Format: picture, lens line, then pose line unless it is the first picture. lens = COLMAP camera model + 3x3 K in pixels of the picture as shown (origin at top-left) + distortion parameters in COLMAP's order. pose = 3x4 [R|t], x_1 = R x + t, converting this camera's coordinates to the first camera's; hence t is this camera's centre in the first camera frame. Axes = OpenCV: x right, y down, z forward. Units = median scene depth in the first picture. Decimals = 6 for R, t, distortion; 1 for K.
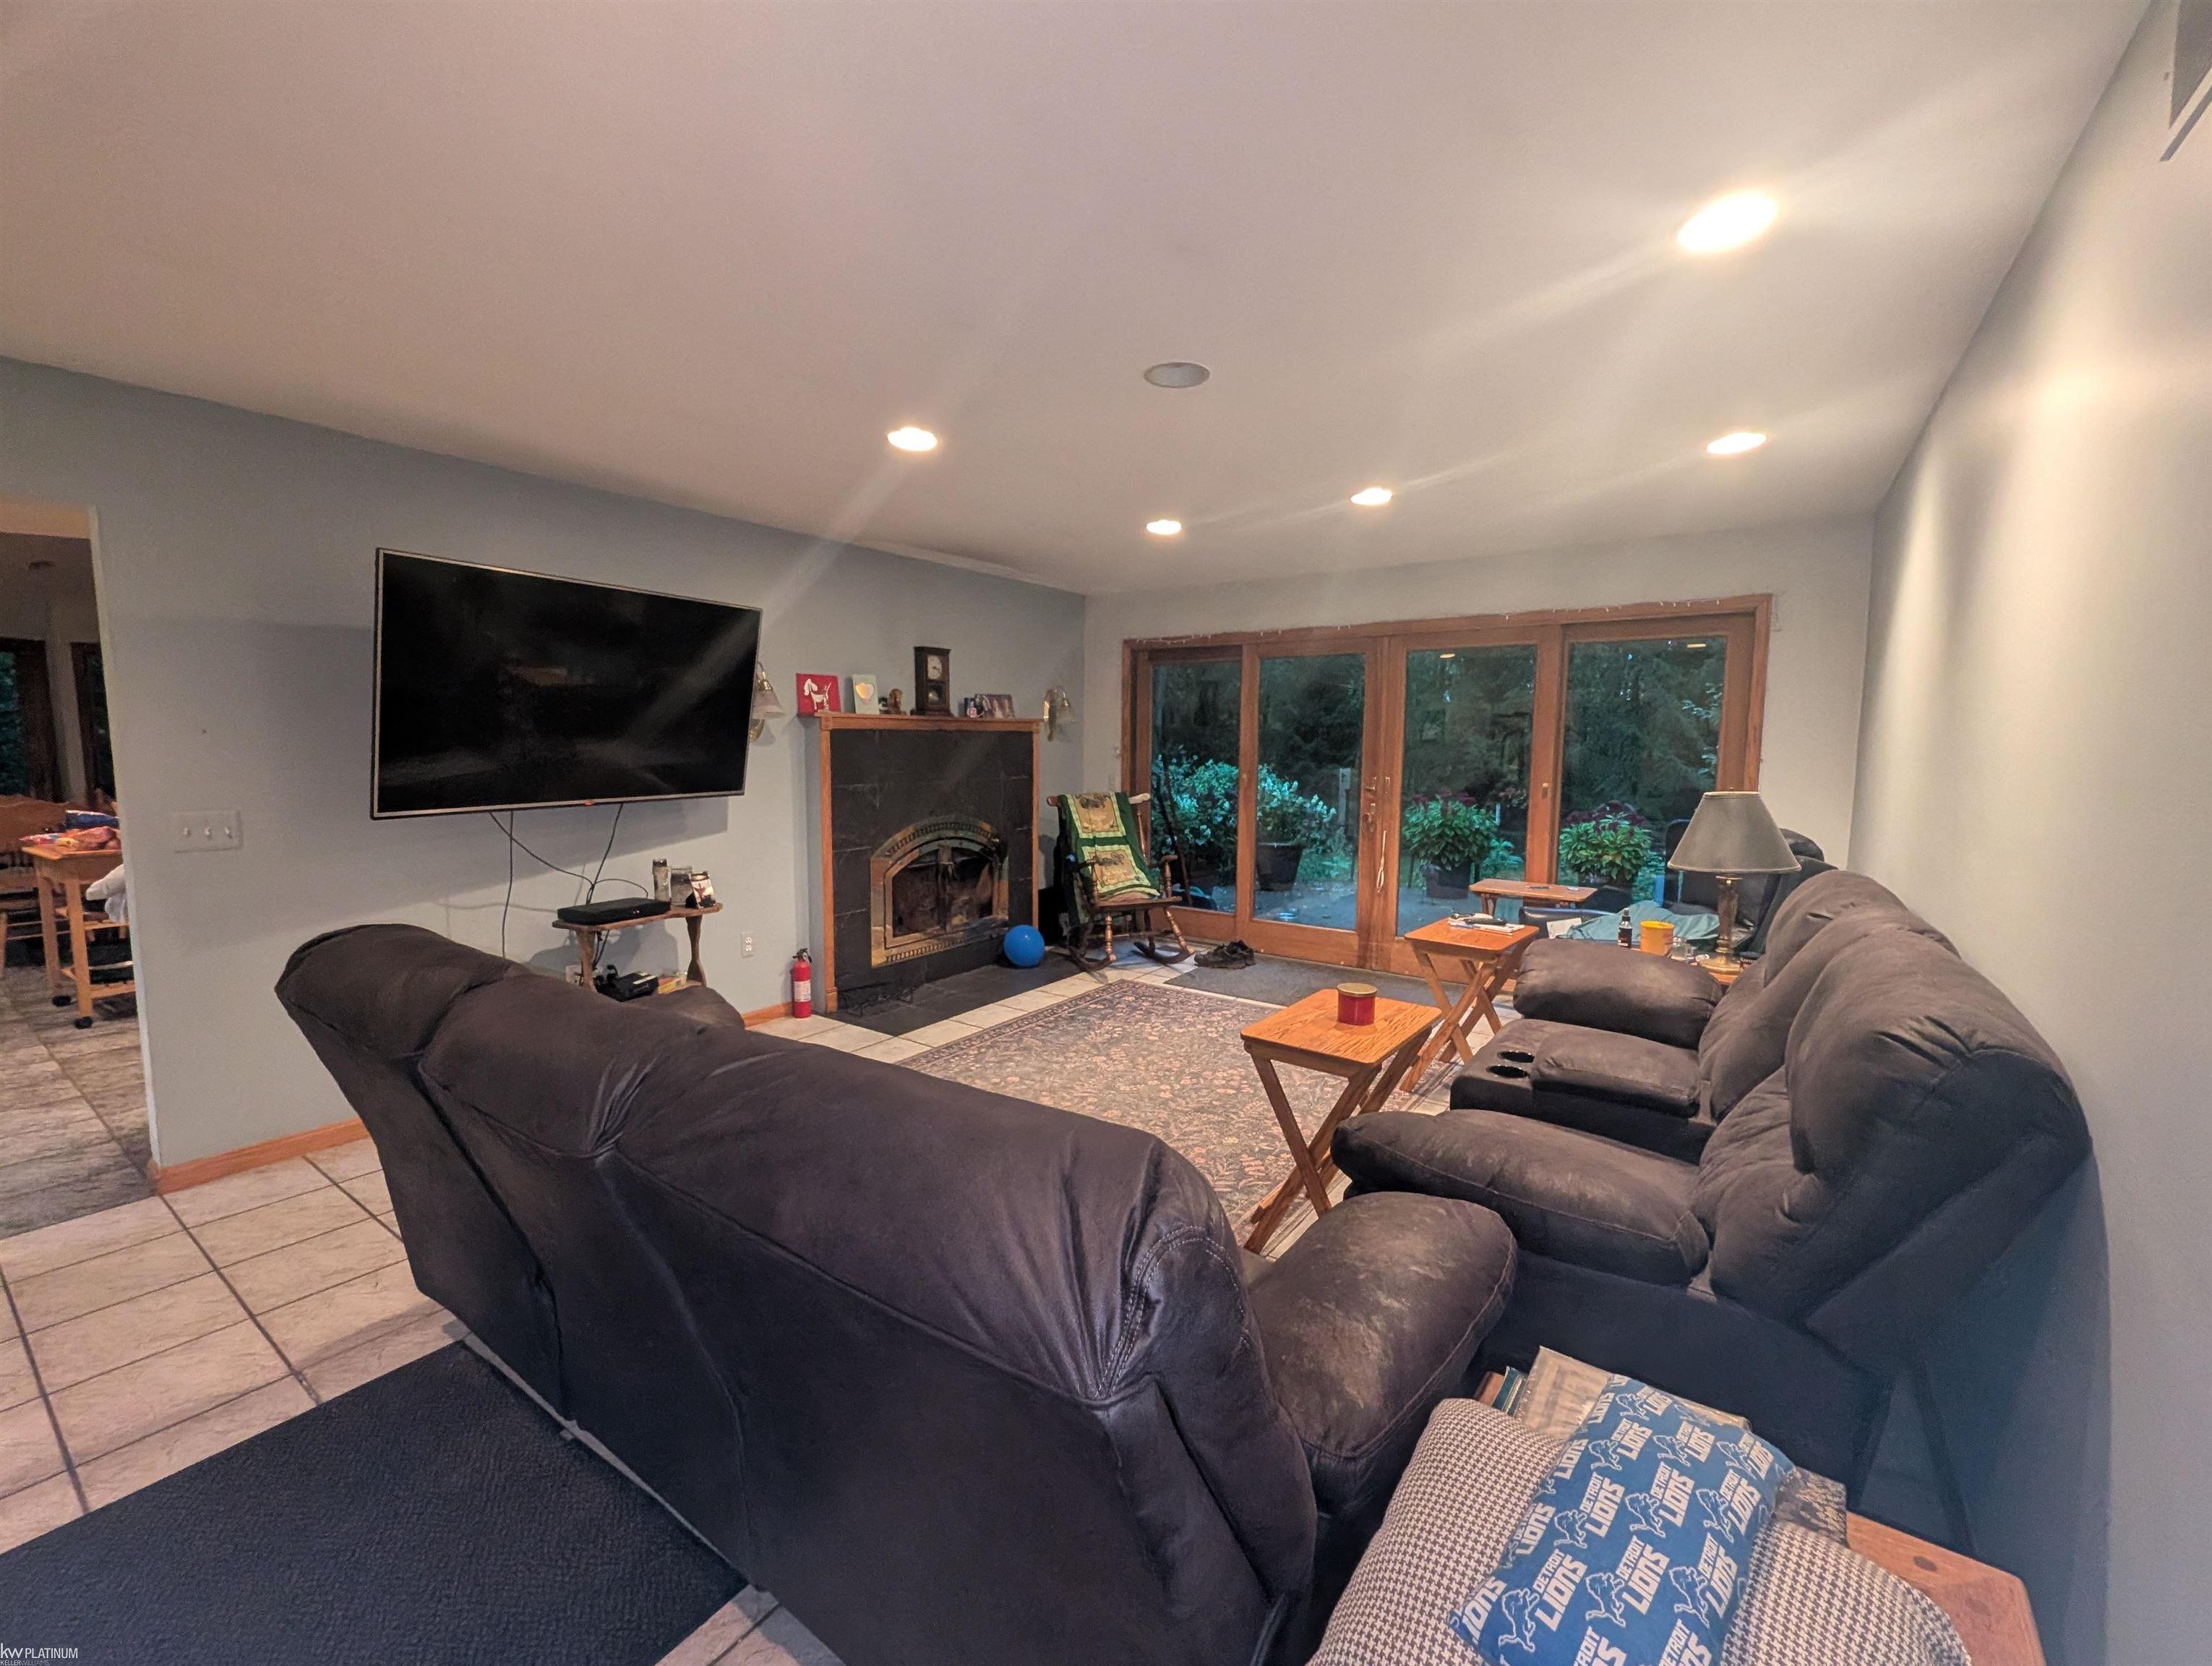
lens RADIAL K [[913.9, 0, 1104.2], [0, 913.9, 826.0], [0, 0, 1]] dist [0.005523, -0.001750]
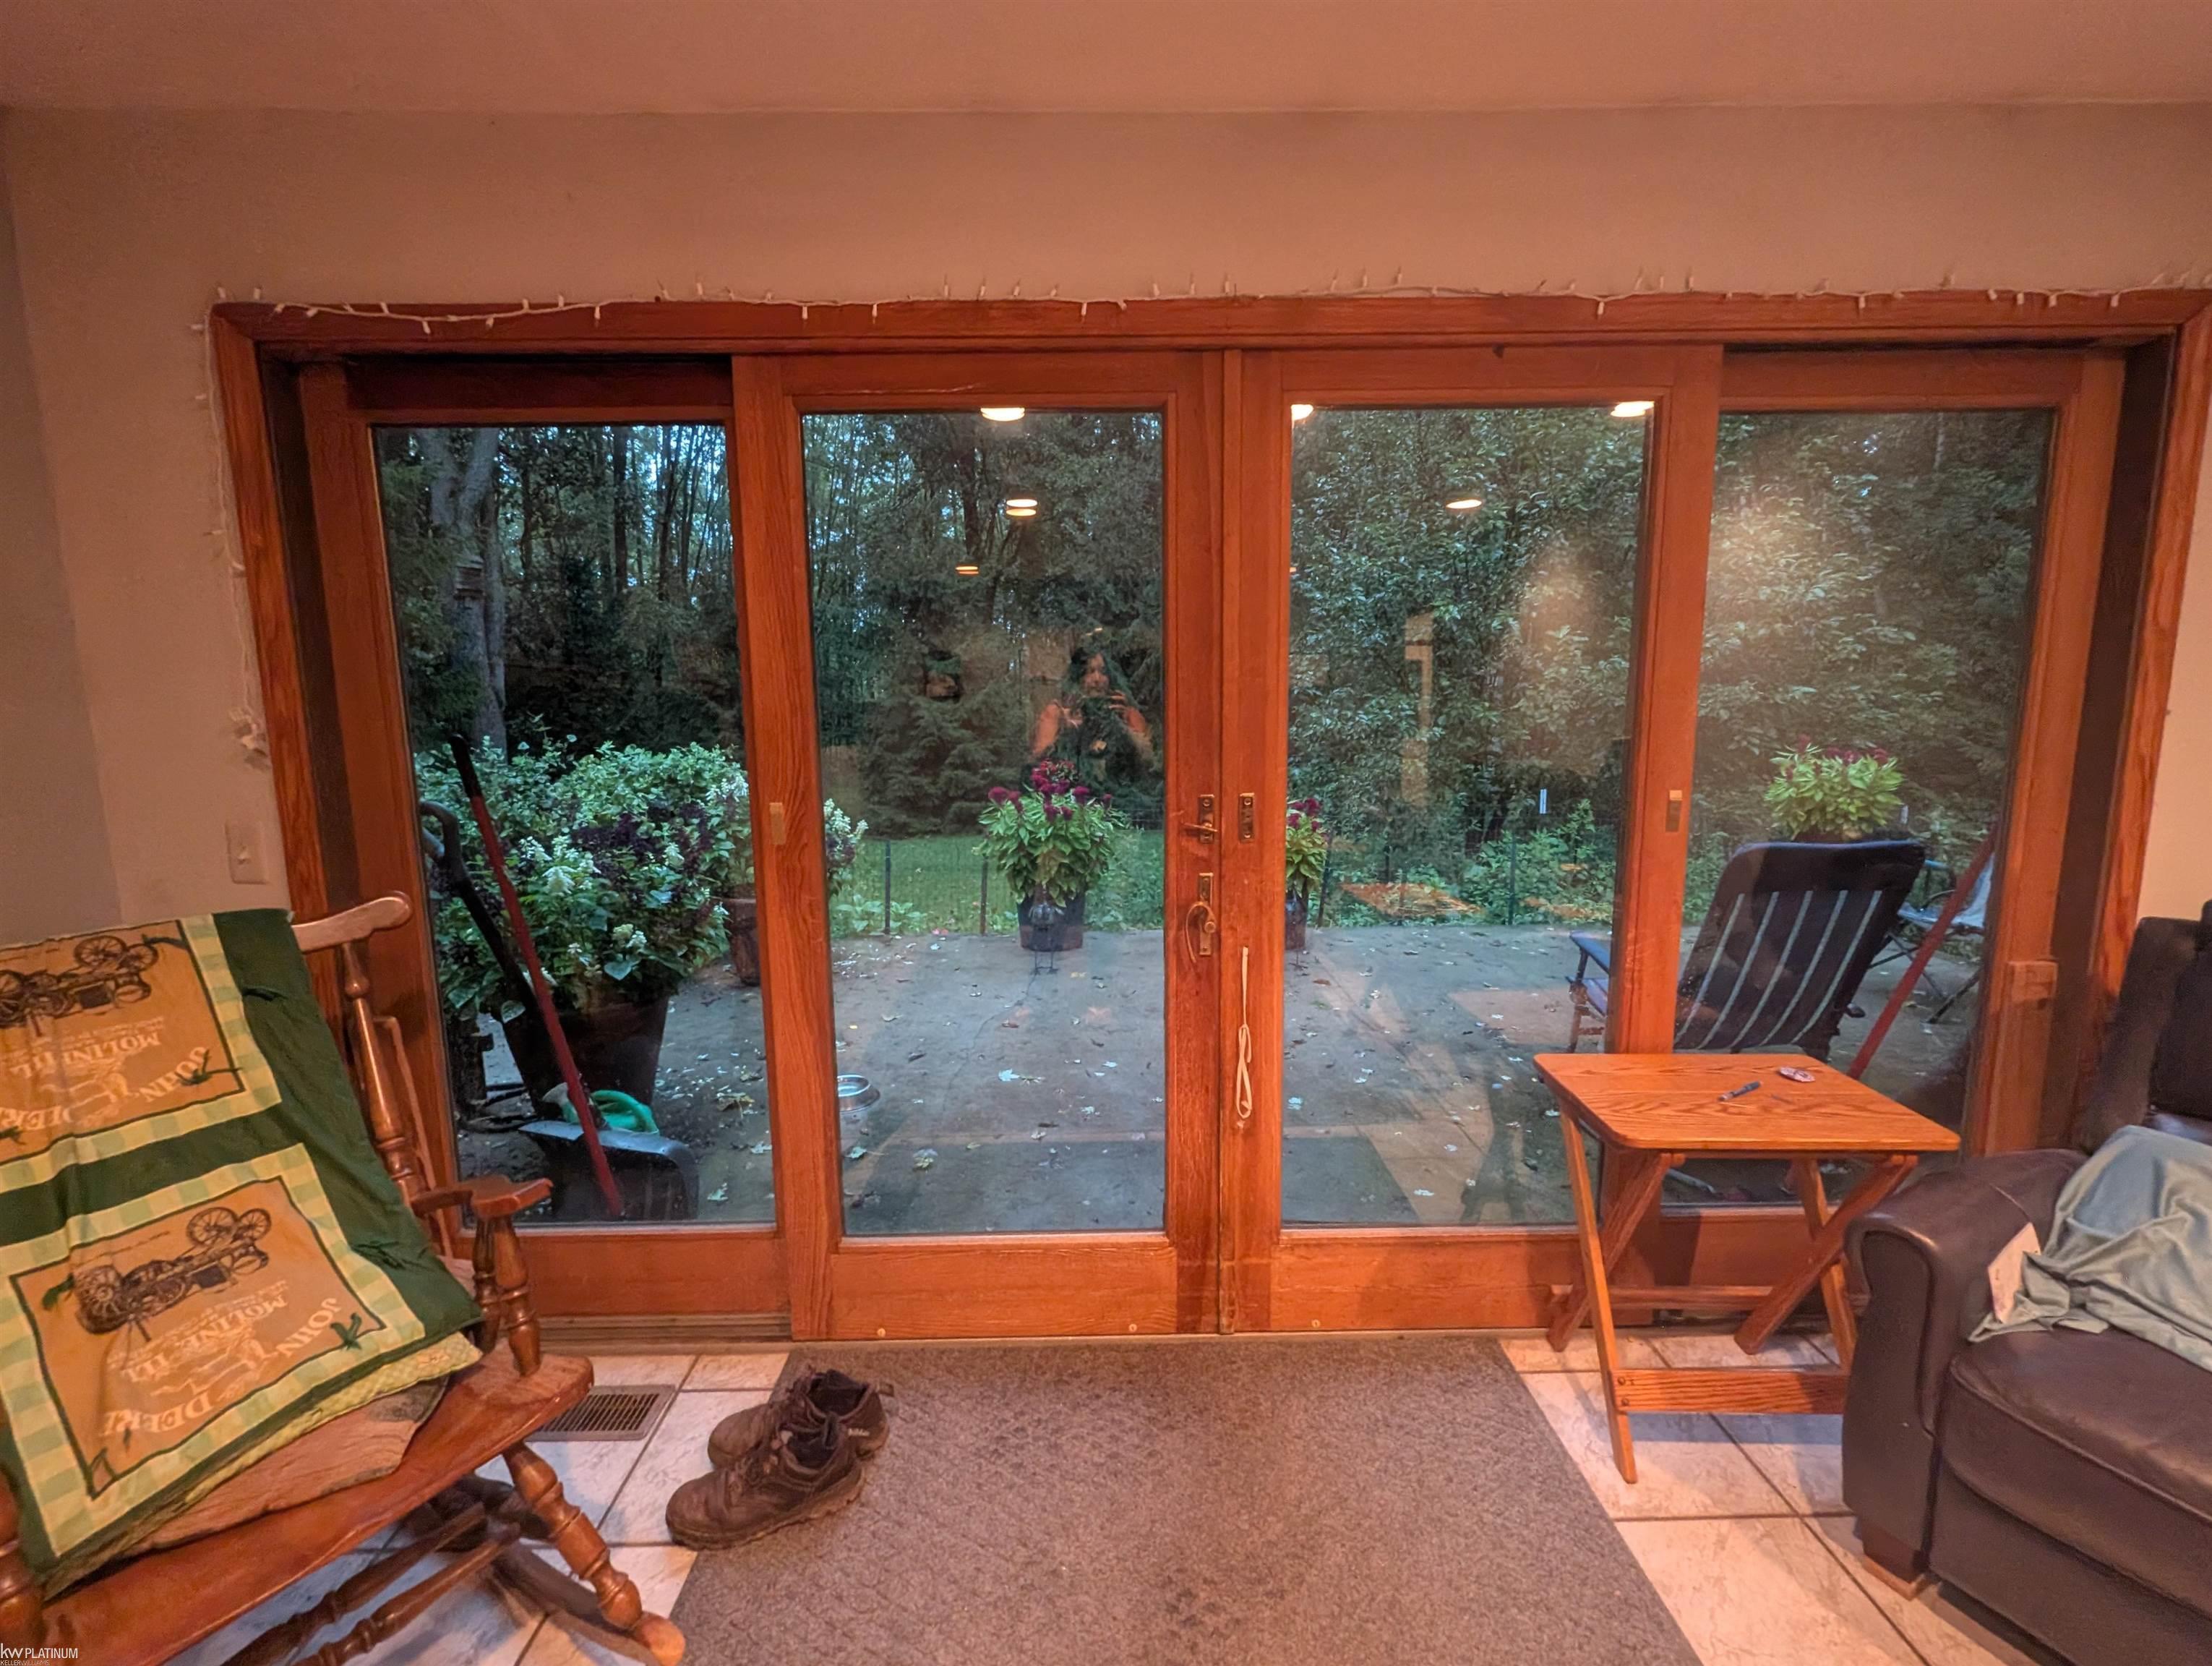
lens RADIAL K [[913.9, 0, 1098.3], [0, 913.9, 829.2], [0, 0, 1]] dist [0.005523, -0.001750]
pose [[0.810686, -0.096105, 0.577539, 0.053277], [0.073154, 0.995332, 0.062942, -0.049133], [-0.580893, -0.008776, 0.813933, 0.576752]]
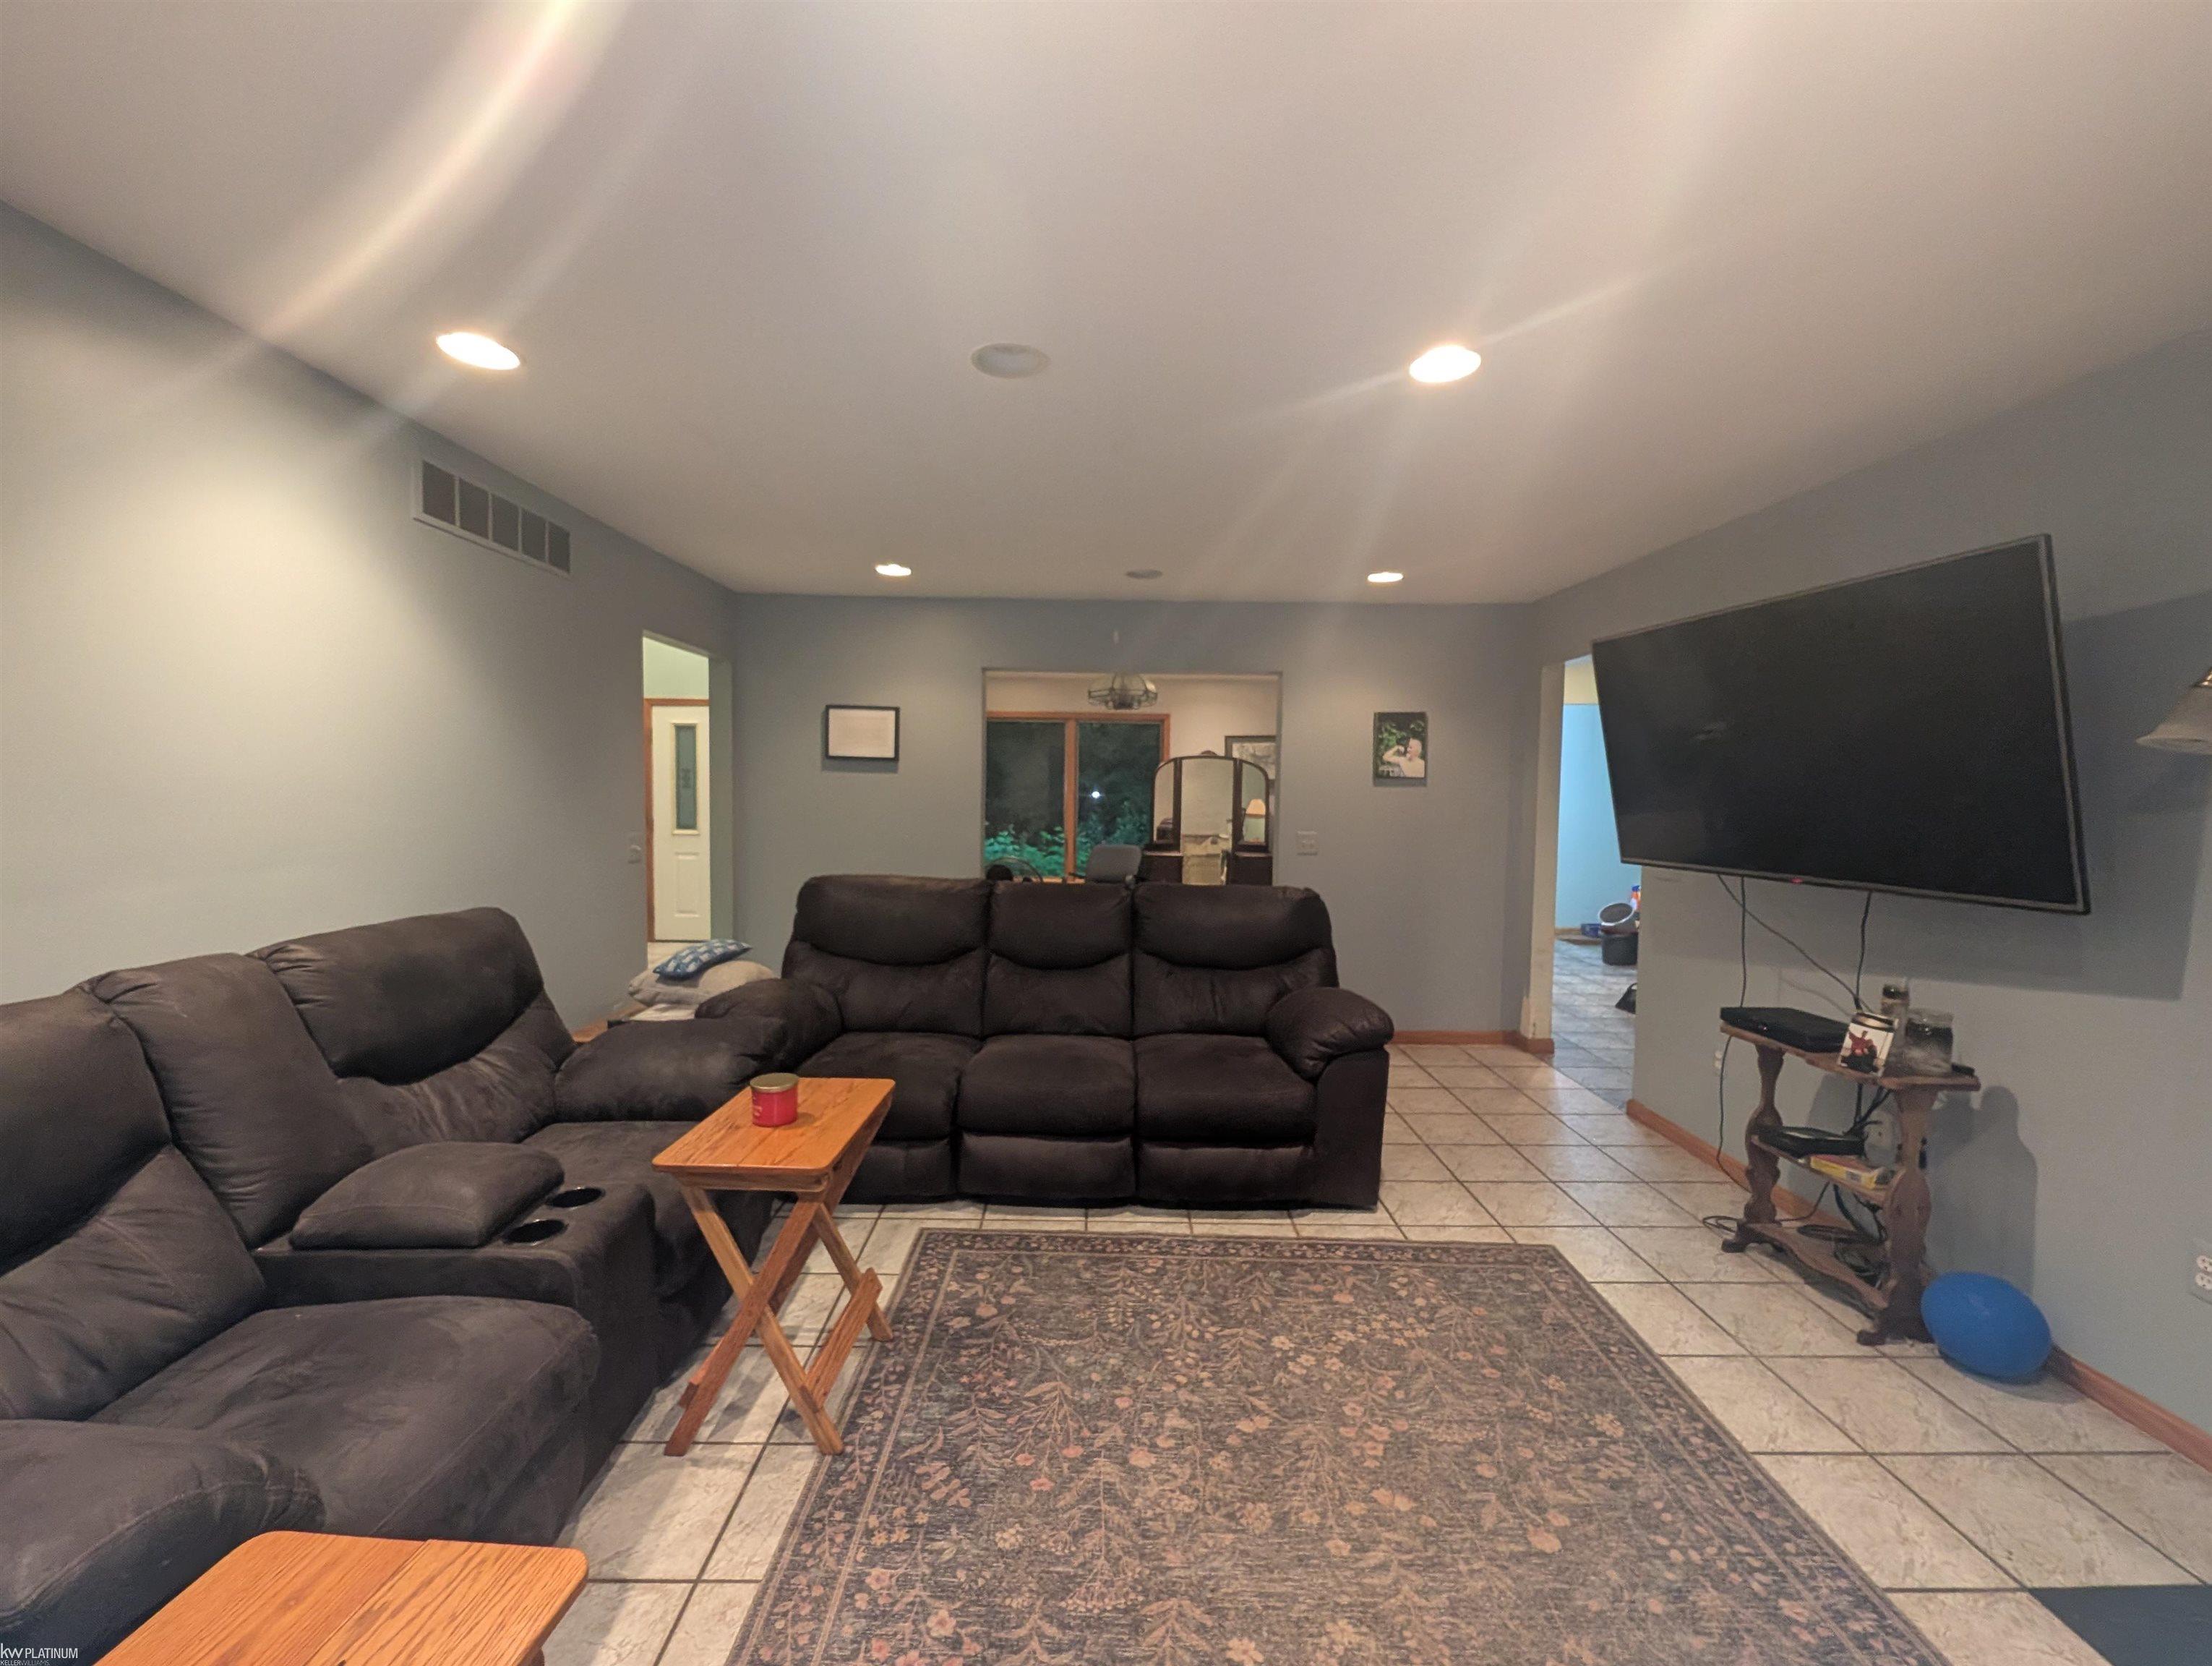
lens RADIAL K [[913.9, 0, 1105.8], [0, 913.9, 834.2], [0, 0, 1]] dist [0.005523, -0.001750]
pose [[-0.813615, 0.018643, -0.581105, 0.379101], [-0.066223, 0.990010, 0.124481, -0.127311], [0.577620, 0.139762, -0.804252, 1.346359]]
